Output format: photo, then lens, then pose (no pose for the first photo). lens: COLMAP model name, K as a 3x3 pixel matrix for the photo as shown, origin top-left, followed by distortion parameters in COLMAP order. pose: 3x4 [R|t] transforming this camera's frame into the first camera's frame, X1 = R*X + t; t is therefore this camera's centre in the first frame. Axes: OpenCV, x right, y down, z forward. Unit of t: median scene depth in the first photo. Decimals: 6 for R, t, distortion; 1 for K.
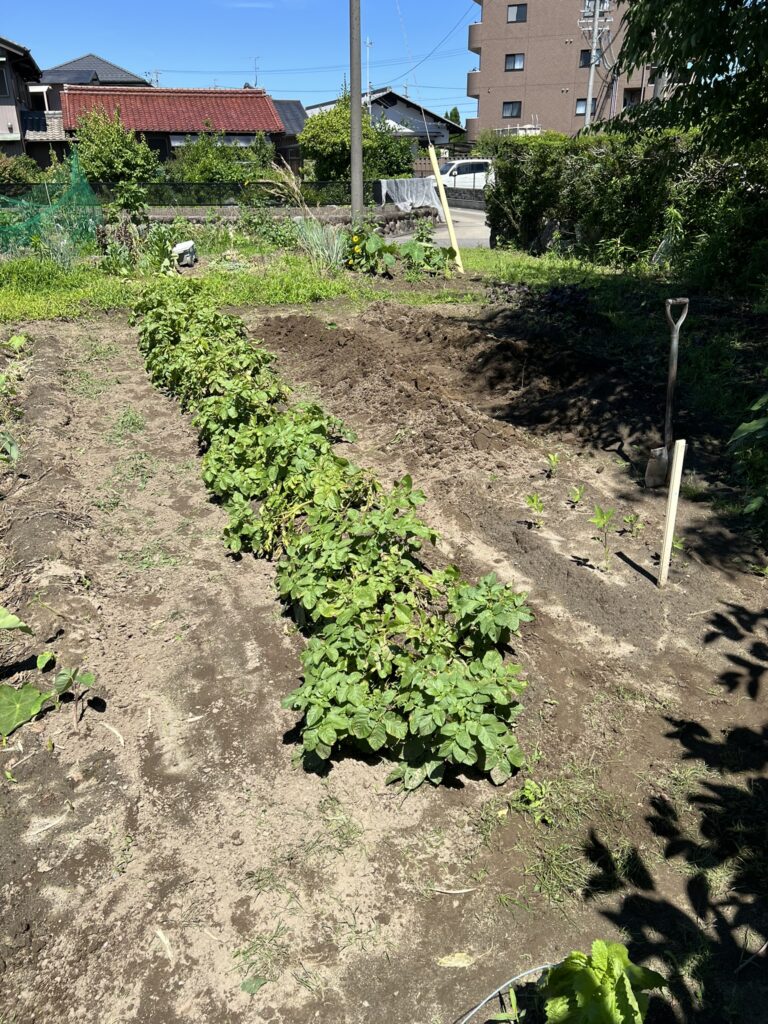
lens RADIAL K [[807.2, 0, 385.2], [0, 807.2, 509.3], [0, 0, 1]] dist [0.032138, -0.055271]
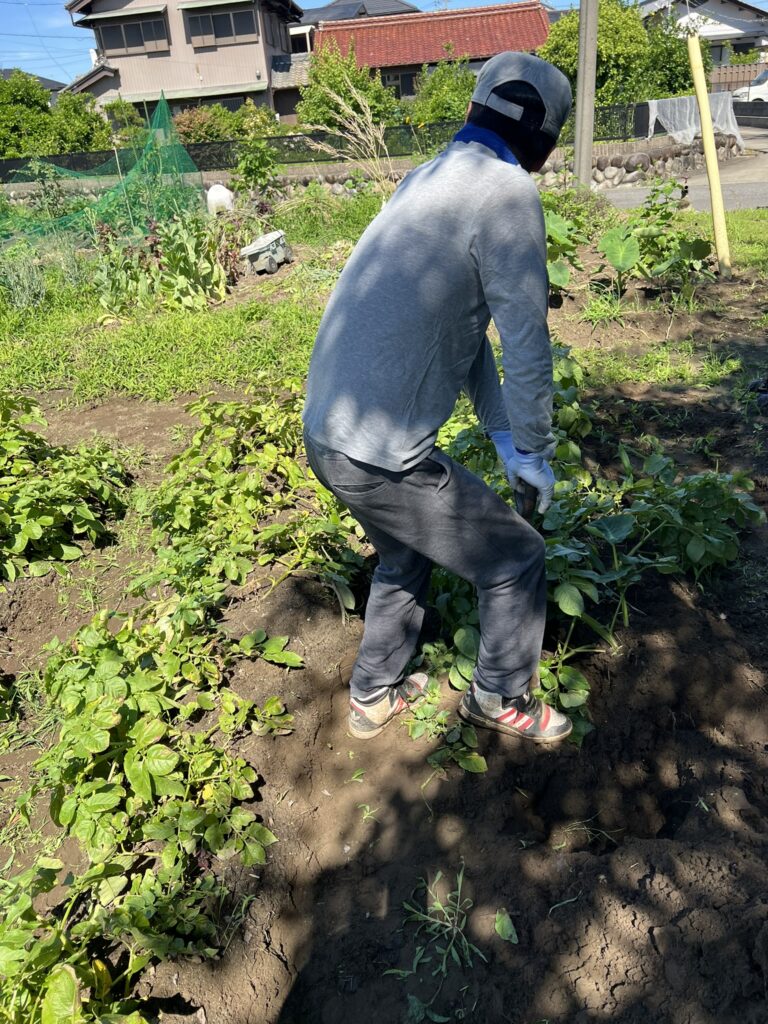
lens RADIAL K [[807.2, 0, 384.2], [0, 807.2, 512.7], [0, 0, 1]] dist [0.032138, -0.055271]
pose [[0.940295, 0.080809, -0.330630, 0.038490], [-0.055814, 0.994866, 0.084424, -0.089801], [0.335754, -0.060930, 0.939977, 0.219925]]
